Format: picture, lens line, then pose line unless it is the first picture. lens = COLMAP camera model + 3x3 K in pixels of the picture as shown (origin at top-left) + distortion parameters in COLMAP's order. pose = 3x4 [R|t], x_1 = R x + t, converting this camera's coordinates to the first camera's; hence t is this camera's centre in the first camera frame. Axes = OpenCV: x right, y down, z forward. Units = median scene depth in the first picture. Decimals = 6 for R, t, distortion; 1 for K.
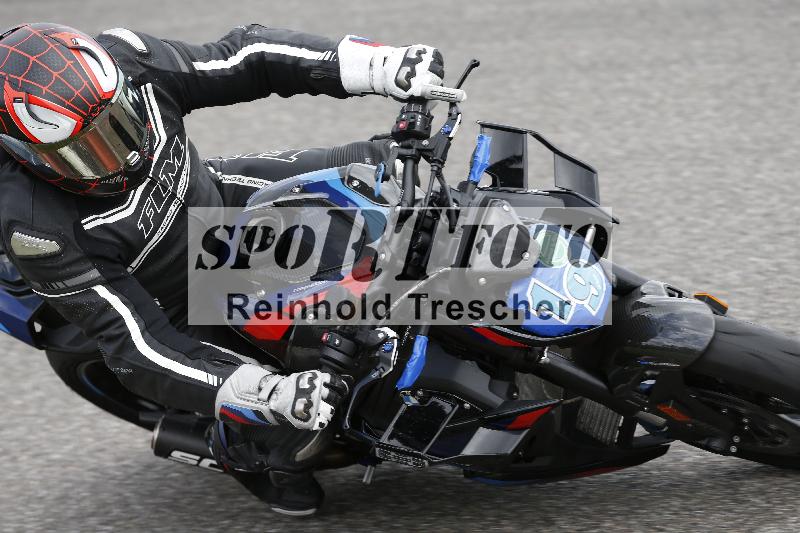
lens RADIAL K [[4174.5, 0, 398.2], [0, 4174.5, 269.2], [0, 0, 1]] dist [2.246097, 0.000000]
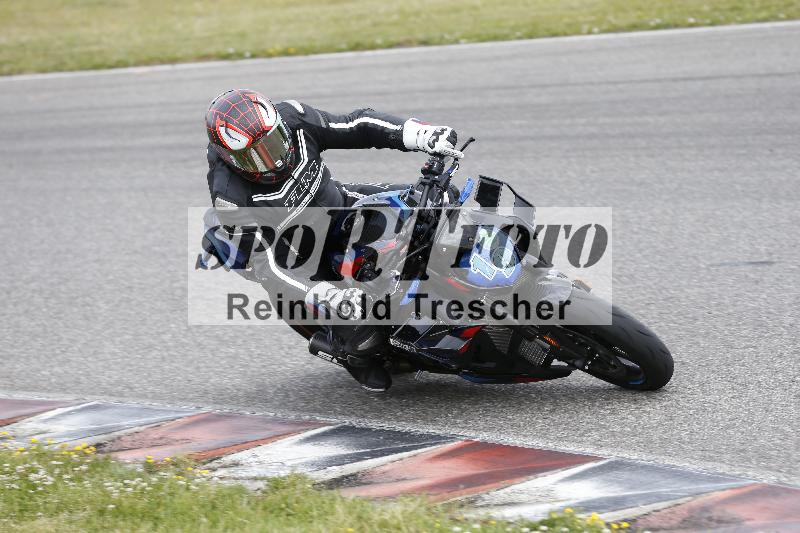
lens RADIAL K [[4174.5, 0, 398.4], [0, 4174.5, 263.0], [0, 0, 1]] dist [2.246097, 0.000000]
pose [[0.972737, 0.127958, -0.193415, 0.348280], [-0.144084, 0.986965, -0.071692, 0.140801], [0.181720, 0.097605, 0.978494, -0.801695]]
